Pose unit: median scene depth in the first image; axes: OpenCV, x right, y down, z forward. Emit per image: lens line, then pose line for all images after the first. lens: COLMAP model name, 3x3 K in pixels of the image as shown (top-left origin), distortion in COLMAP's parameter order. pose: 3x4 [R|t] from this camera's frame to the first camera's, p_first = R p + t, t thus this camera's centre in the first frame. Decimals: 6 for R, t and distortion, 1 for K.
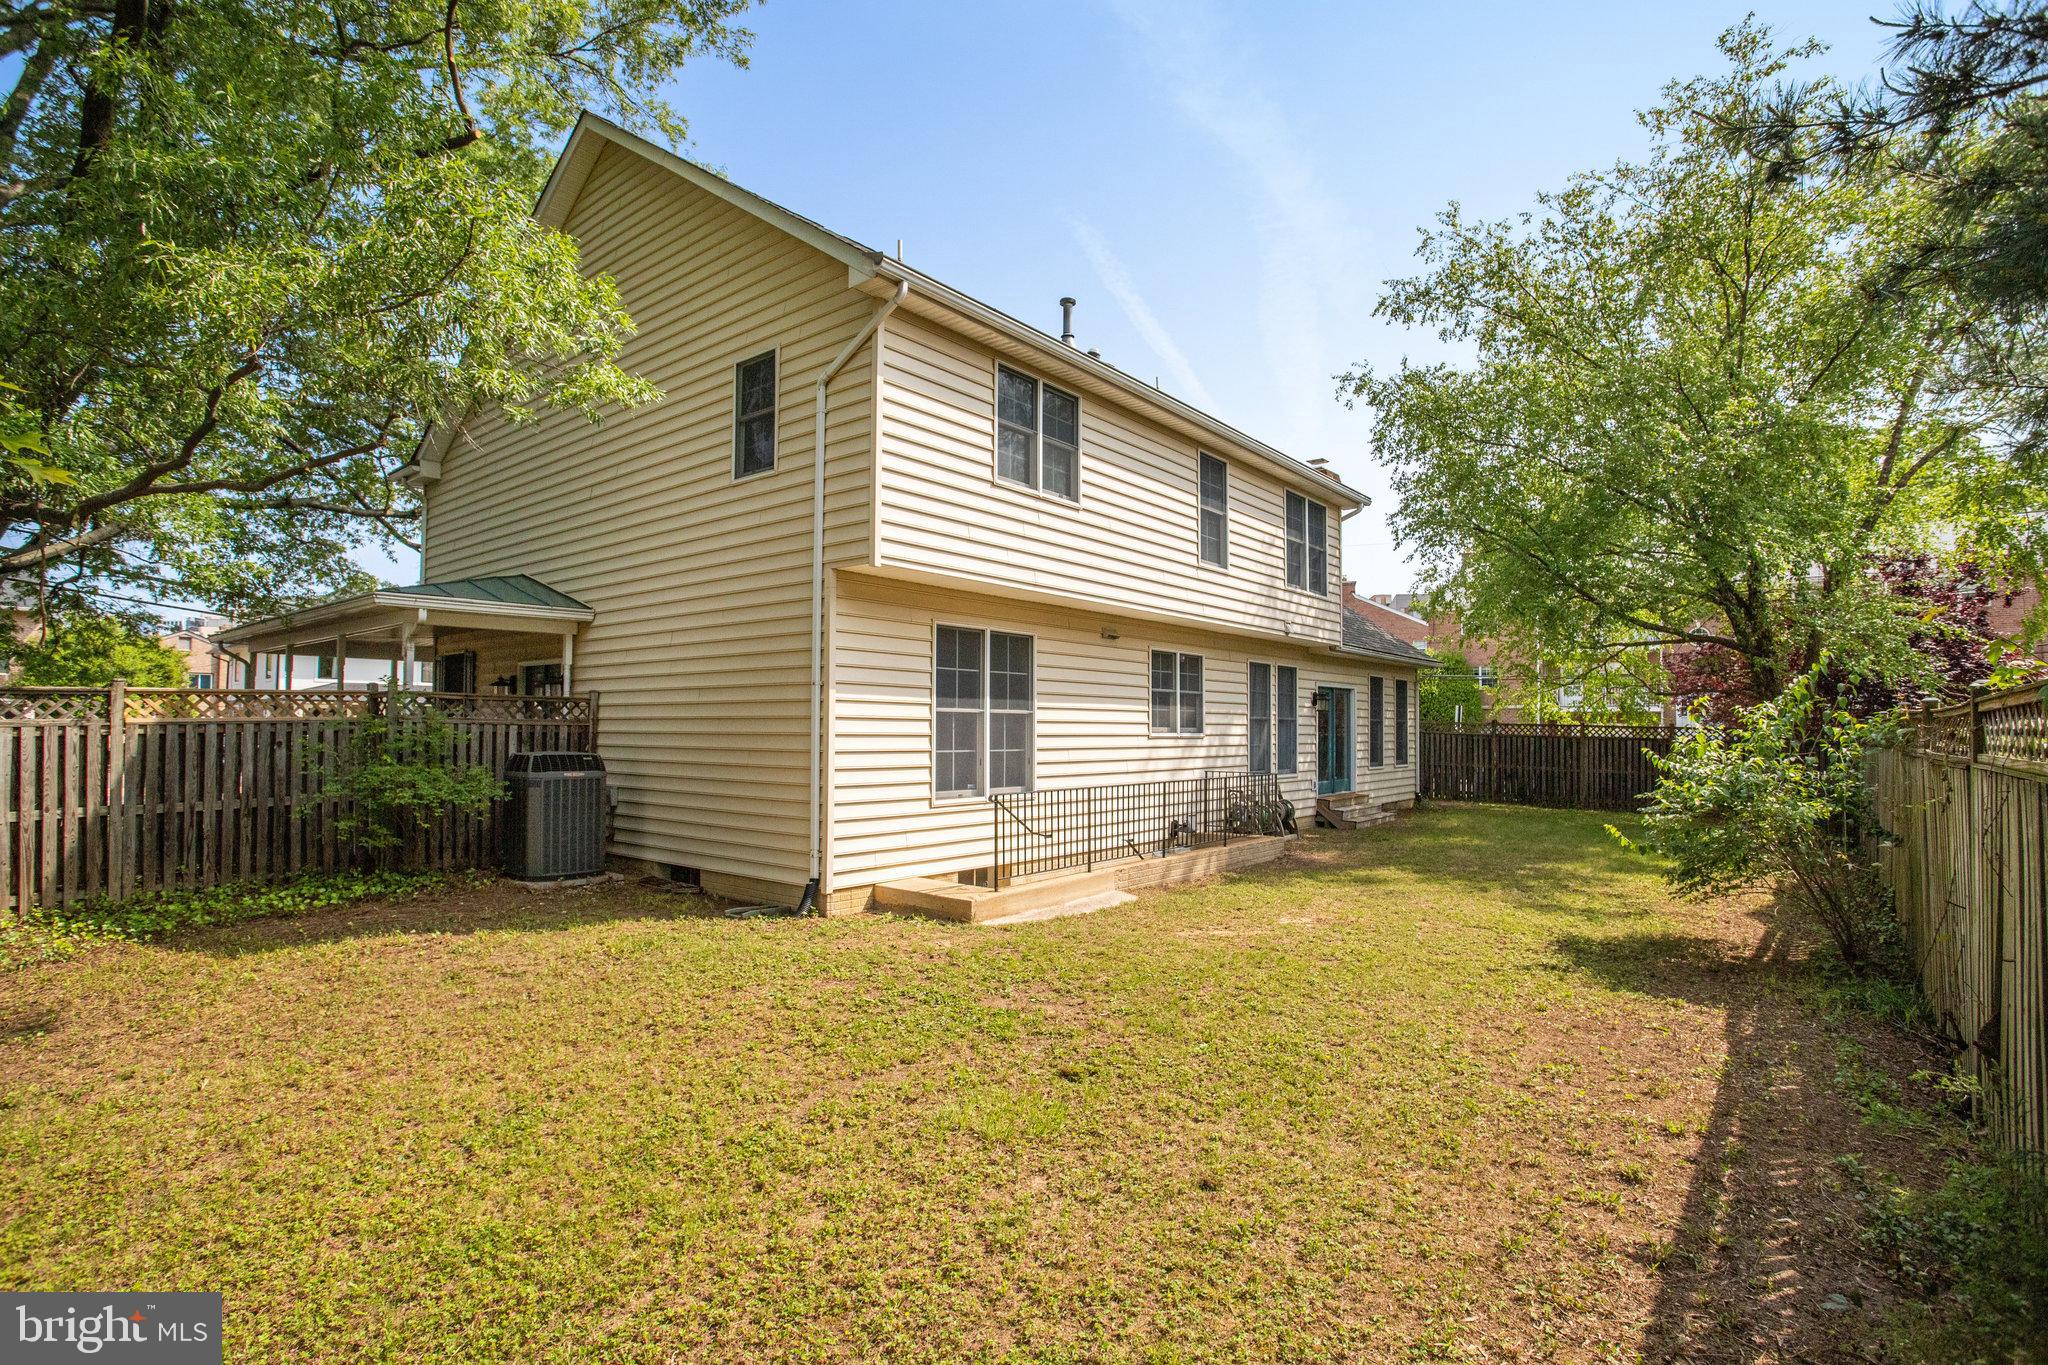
lens RADIAL K [[1002.4, 0, 1015.3], [0, 1002.4, 724.7], [0, 0, 1]] dist [-0.000538, -0.000008]
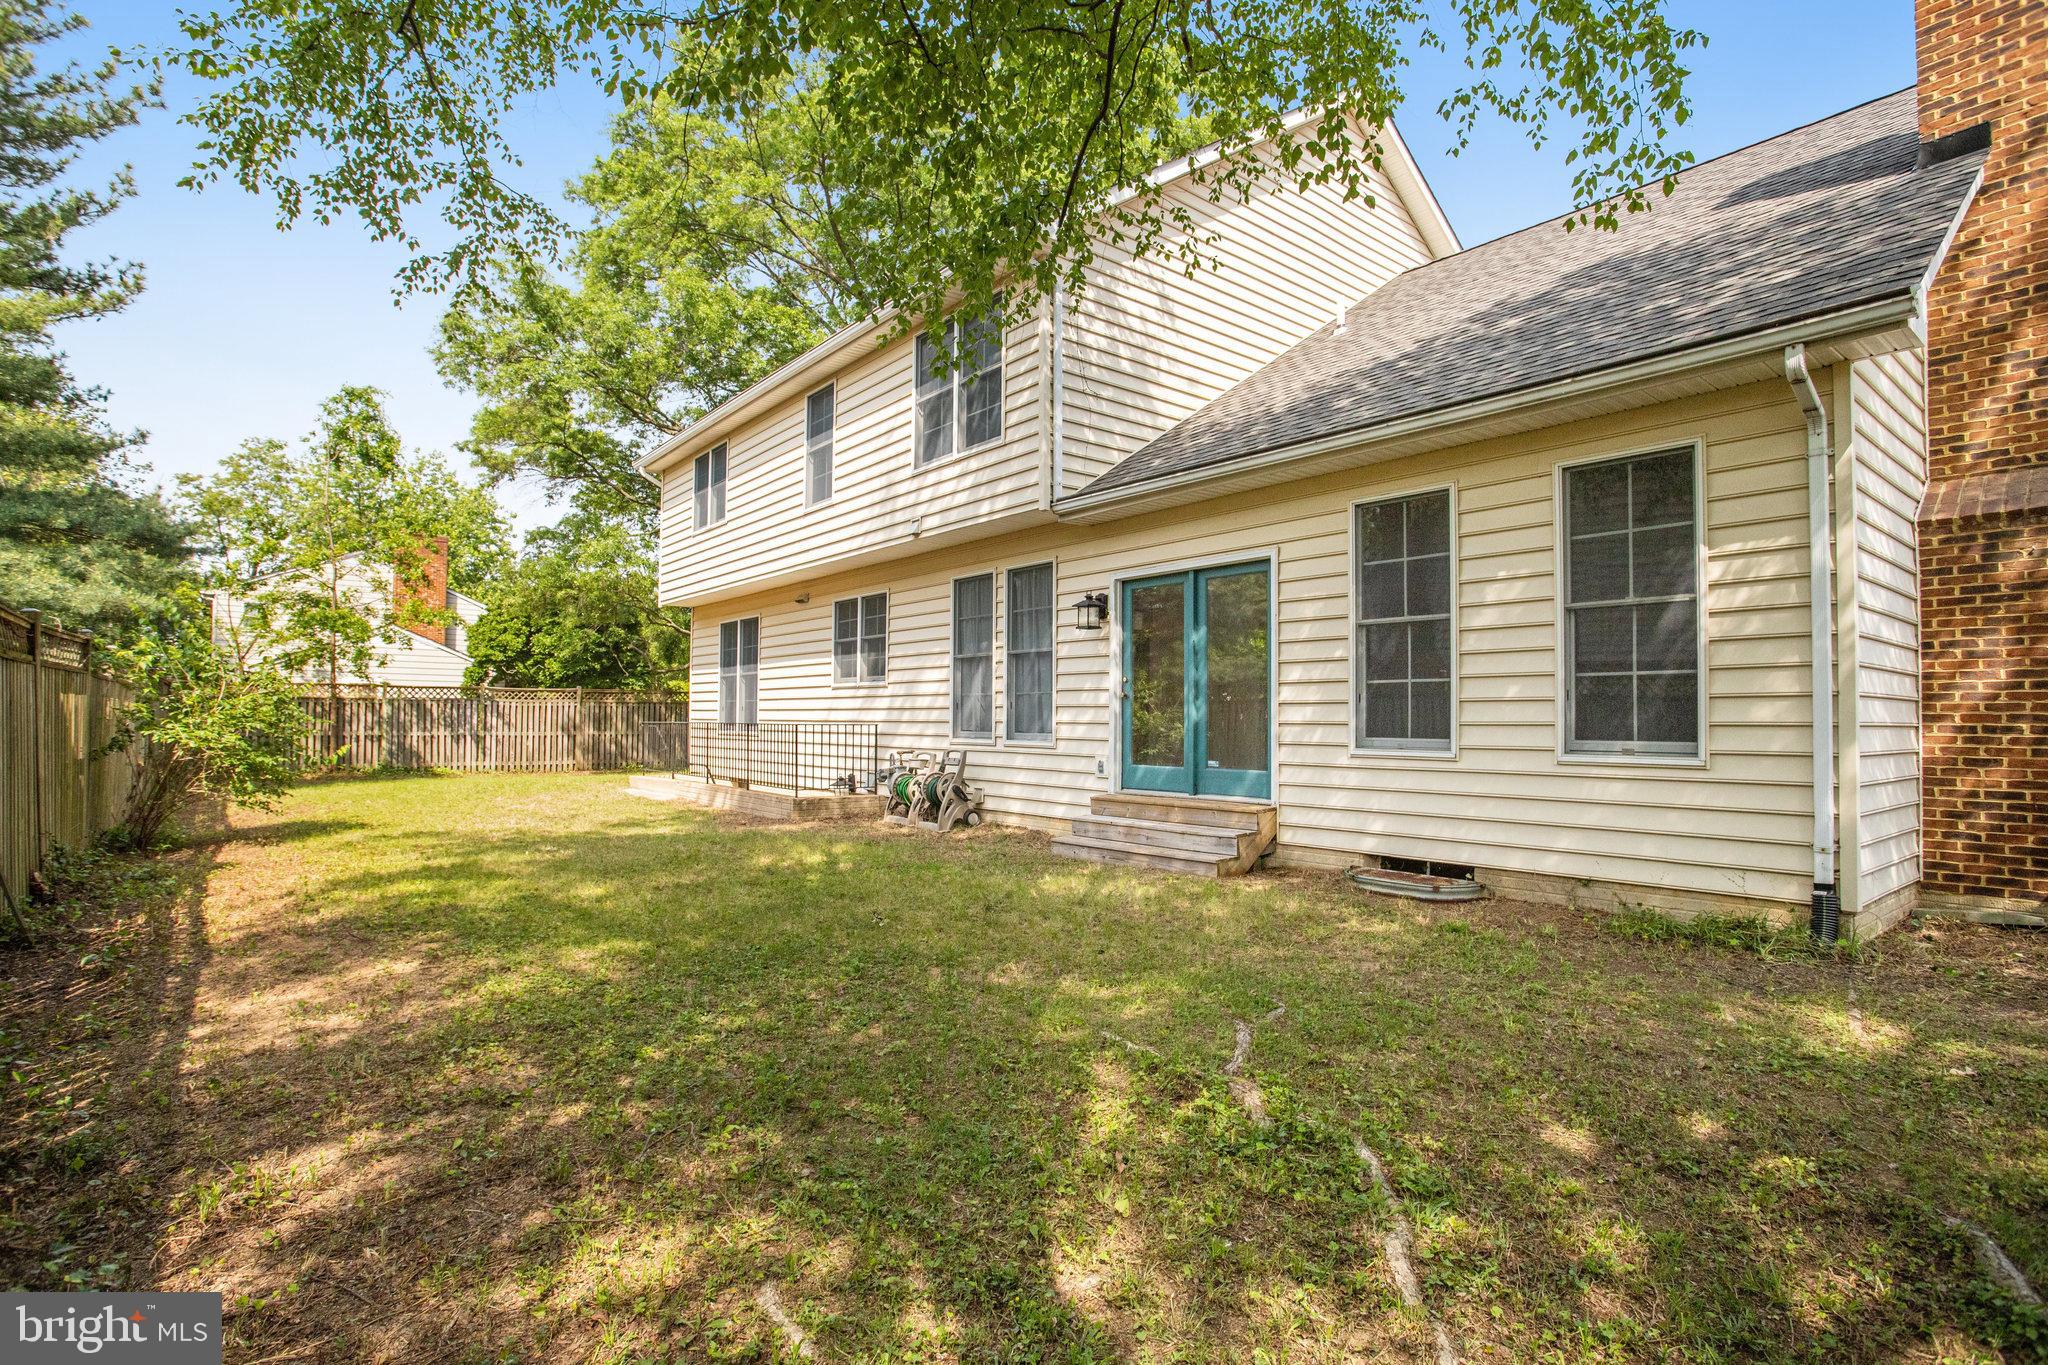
lens RADIAL K [[1002.4, 0, 1024.4], [0, 1002.4, 692.8], [0, 0, 1]] dist [-0.000538, -0.000008]
pose [[-0.213762, -0.010455, -0.976830, 0.996456], [0.019906, 0.999688, -0.015055, 0.033525], [0.976683, -0.022664, -0.213487, 1.289499]]
